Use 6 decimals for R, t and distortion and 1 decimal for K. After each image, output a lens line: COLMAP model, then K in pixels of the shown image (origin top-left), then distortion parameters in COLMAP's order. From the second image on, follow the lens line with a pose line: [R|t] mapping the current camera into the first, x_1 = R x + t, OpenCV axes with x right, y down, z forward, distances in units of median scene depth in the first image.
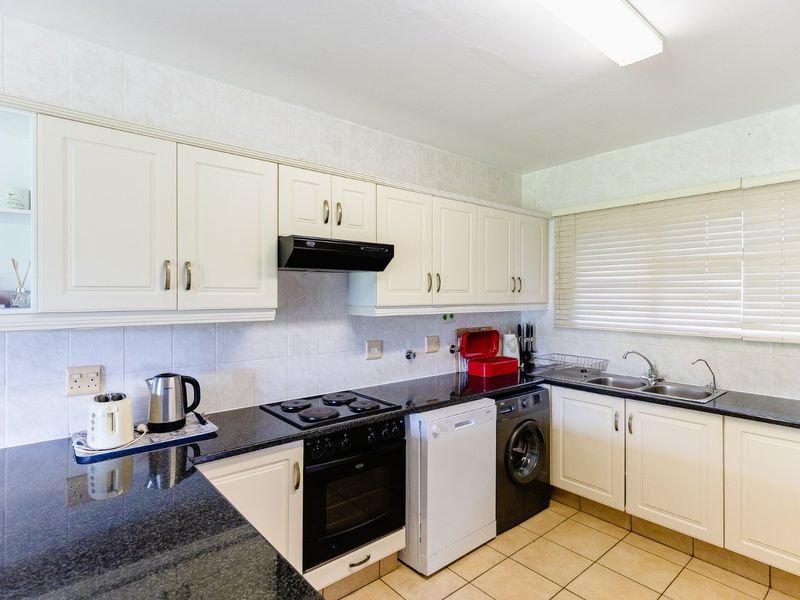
lens RADIAL K [[419.0, 0, 404.6], [0, 419.0, 297.2], [0, 0, 1]] dist [0.007210, -0.003439]
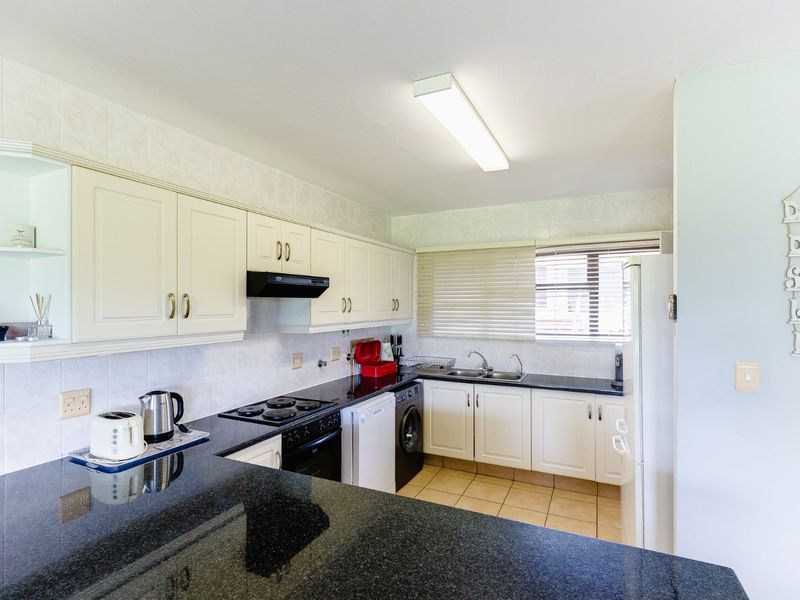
lens RADIAL K [[419.0, 0, 404.3], [0, 419.0, 302.6], [0, 0, 1]] dist [0.007210, -0.003439]
pose [[0.905492, -0.000592, 0.424363, -0.365225], [0.003690, 0.999972, -0.006479, -0.039580], [-0.424347, 0.007433, 0.905469, -0.260942]]
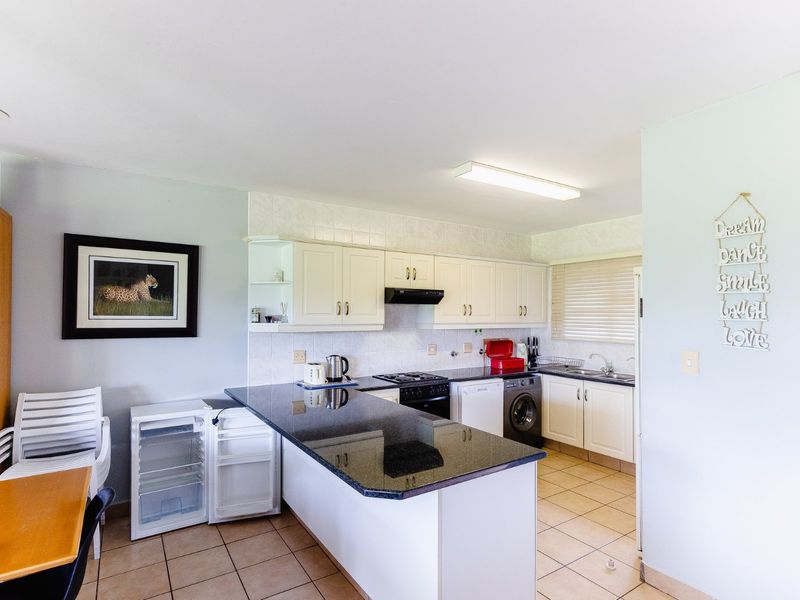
lens RADIAL K [[419.0, 0, 404.3], [0, 419.0, 306.8], [0, 0, 1]] dist [0.007210, -0.003439]
pose [[0.992948, 0.002125, -0.118536, 0.019464], [-0.005011, 0.999698, -0.024058, -0.007079], [0.118449, 0.024483, 0.992658, -0.853670]]
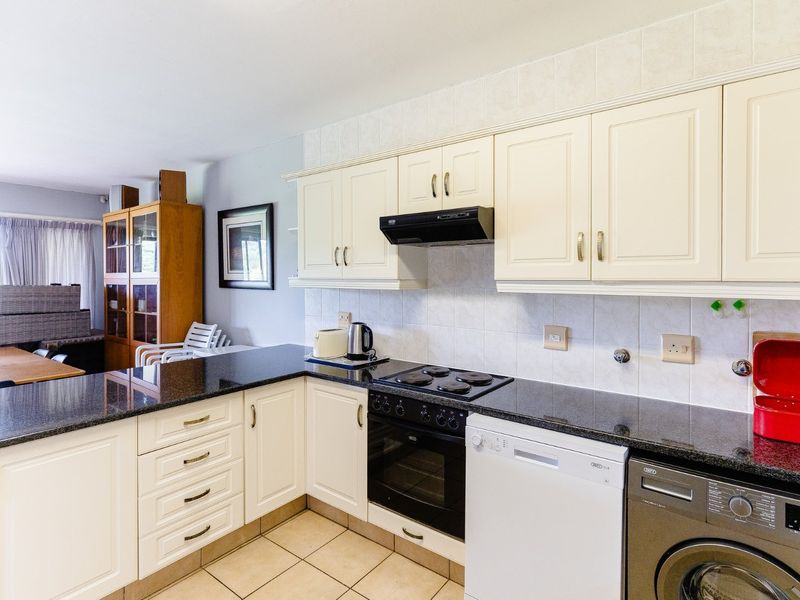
lens RADIAL K [[419.0, 0, 398.4], [0, 419.0, 281.8], [0, 0, 1]] dist [0.007210, -0.003439]
pose [[0.230439, 0.010634, -0.973029, 0.759599], [-0.006622, 0.999934, 0.009360, 0.019859], [0.973064, 0.004286, 0.230495, 0.659310]]
